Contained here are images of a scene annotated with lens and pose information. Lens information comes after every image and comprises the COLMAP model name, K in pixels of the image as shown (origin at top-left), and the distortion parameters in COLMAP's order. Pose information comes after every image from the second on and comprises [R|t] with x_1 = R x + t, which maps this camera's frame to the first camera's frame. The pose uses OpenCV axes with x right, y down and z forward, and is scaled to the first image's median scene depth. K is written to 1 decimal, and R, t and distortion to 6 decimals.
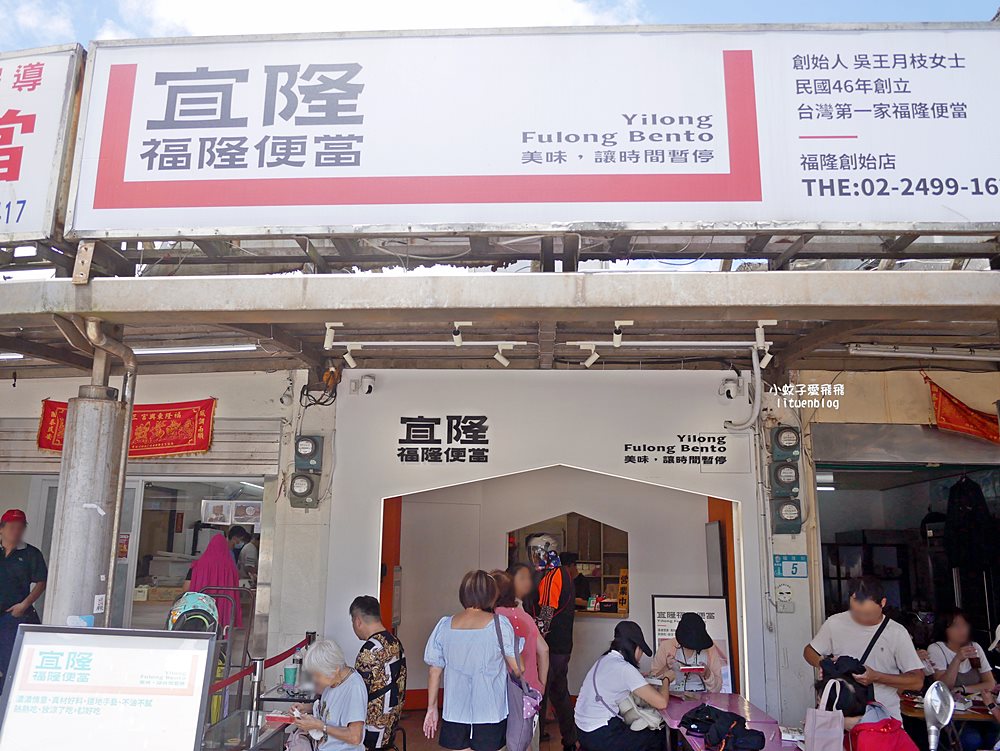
lens RADIAL K [[833.3, 0, 492.8], [0, 833.3, 377.0], [0, 0, 1]] dist [-0.048016, -0.014361]
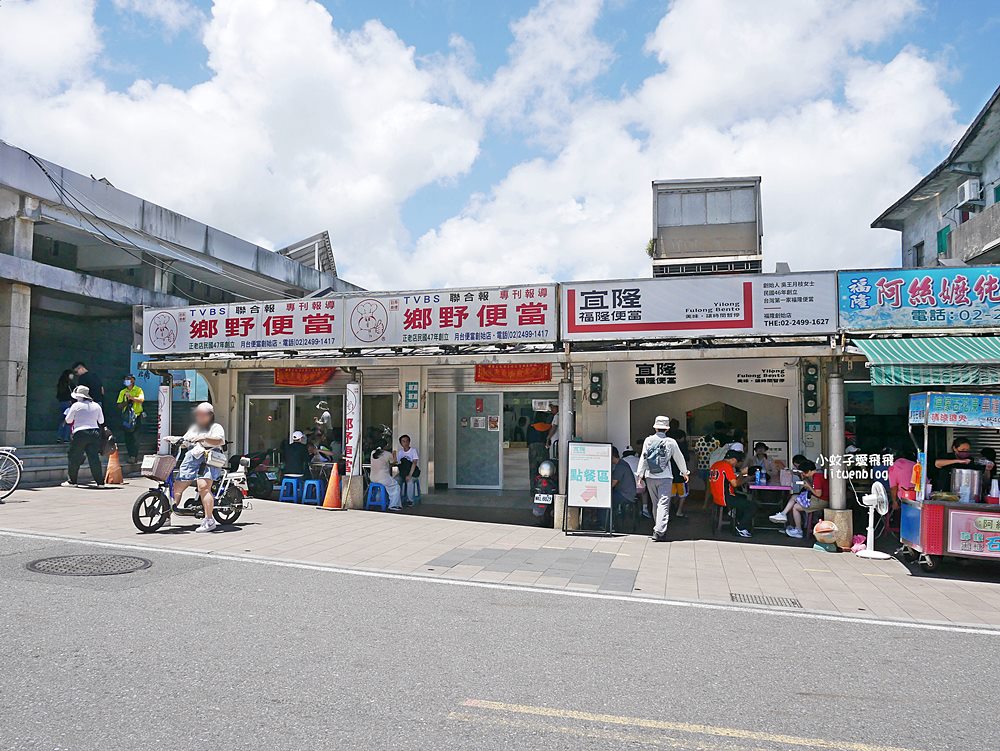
lens RADIAL K [[833.3, 0, 501.1], [0, 833.3, 379.9], [0, 0, 1]] dist [-0.048016, -0.014361]
pose [[0.978975, -0.023454, -0.202629, -0.025602], [0.054410, 0.987402, 0.148585, -0.552743], [0.196592, -0.156486, 0.967917, -2.635214]]
